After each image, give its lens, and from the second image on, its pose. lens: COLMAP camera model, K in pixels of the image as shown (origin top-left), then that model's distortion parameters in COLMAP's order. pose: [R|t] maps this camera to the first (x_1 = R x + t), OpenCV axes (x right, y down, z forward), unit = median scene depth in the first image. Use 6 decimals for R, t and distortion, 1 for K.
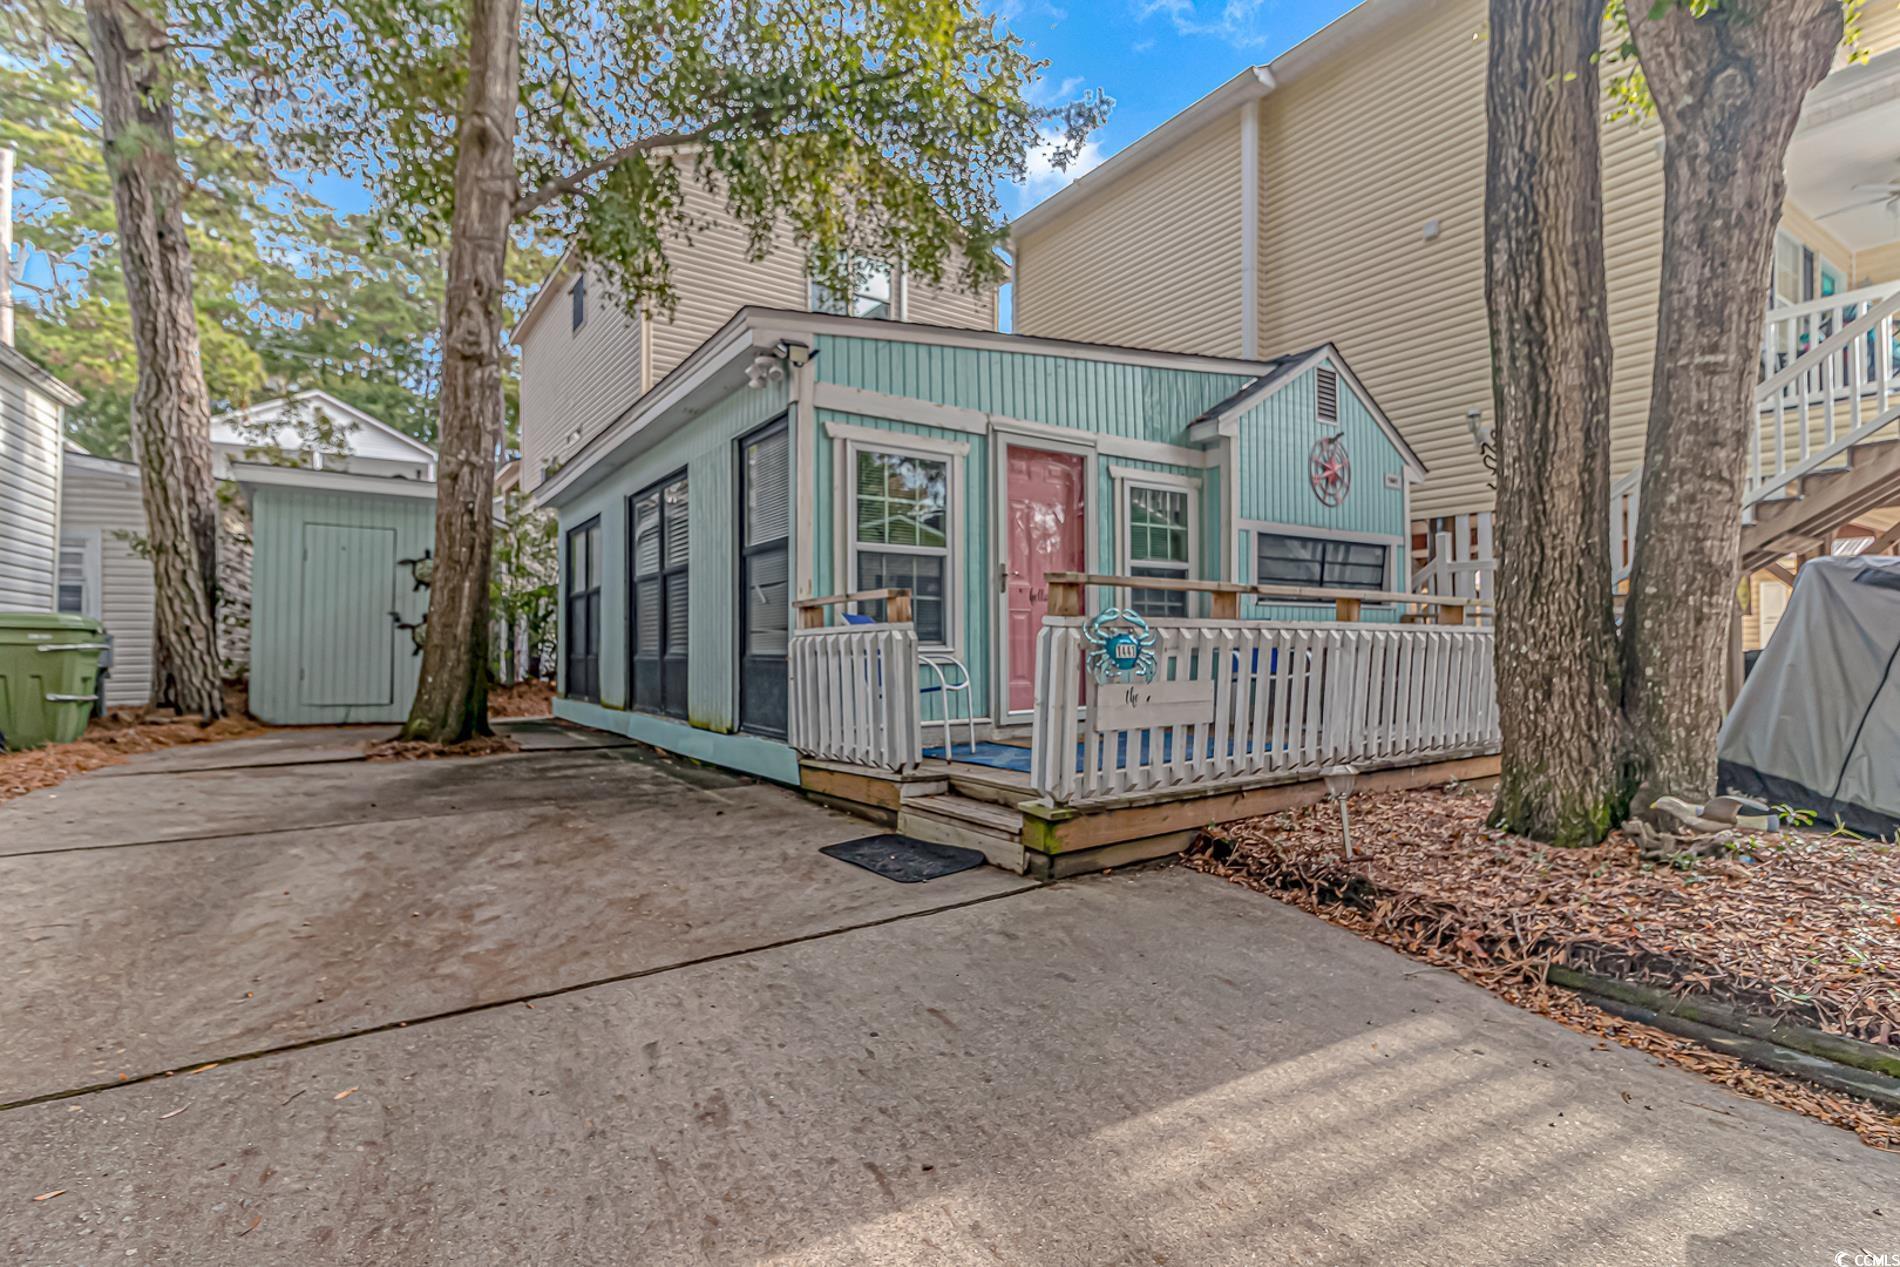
lens RADIAL K [[917.3, 0, 952.8], [0, 917.3, 637.9], [0, 0, 1]] dist [0.002381, 0.000608]
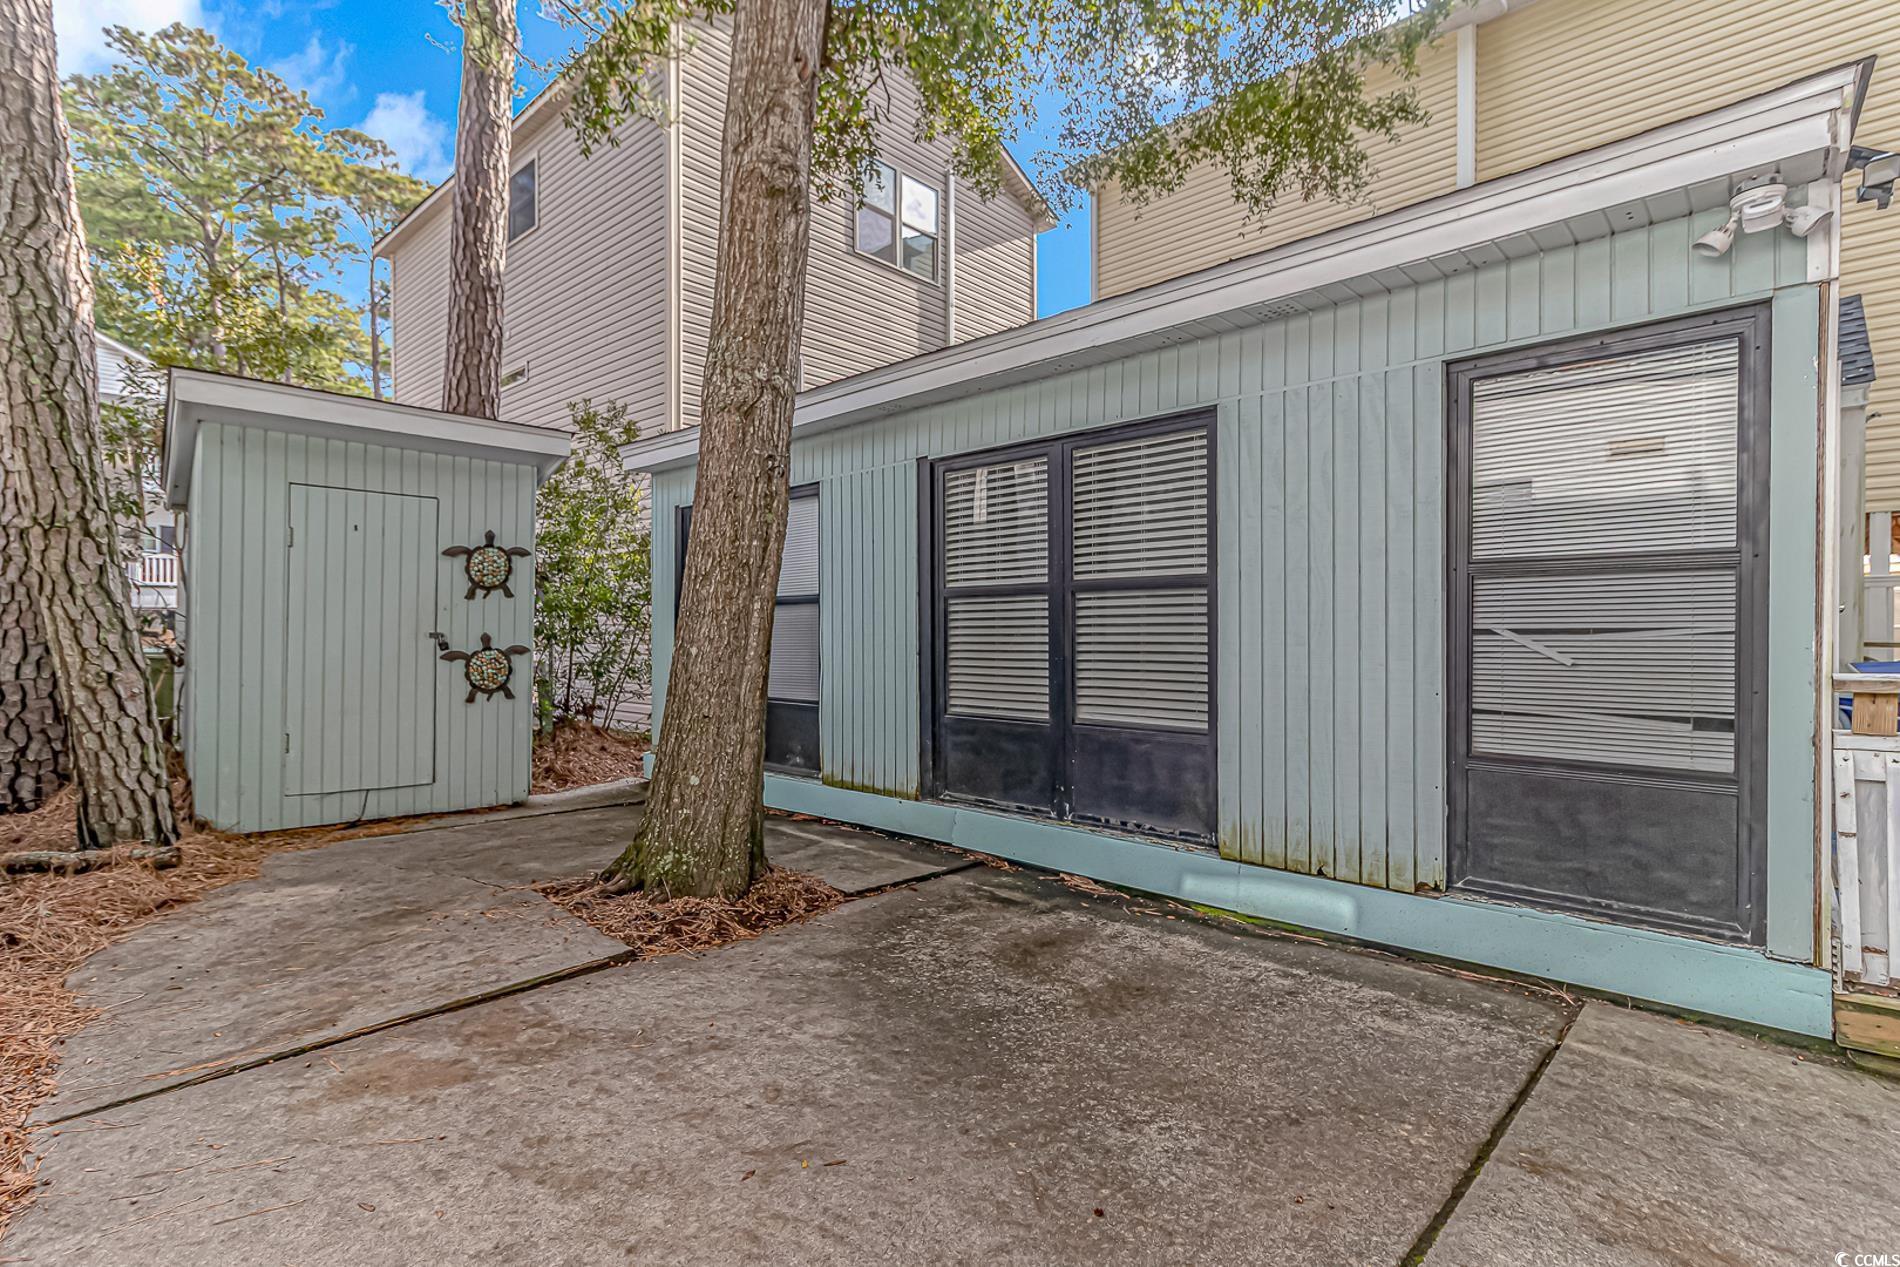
lens RADIAL K [[917.3, 0, 958.7], [0, 917.3, 631.3], [0, 0, 1]] dist [0.002381, 0.000608]
pose [[0.976302, 0.000558, 0.216411, -0.389344], [-0.003012, 0.999935, 0.011008, -0.036117], [-0.216391, -0.011399, 0.976240, 0.316332]]
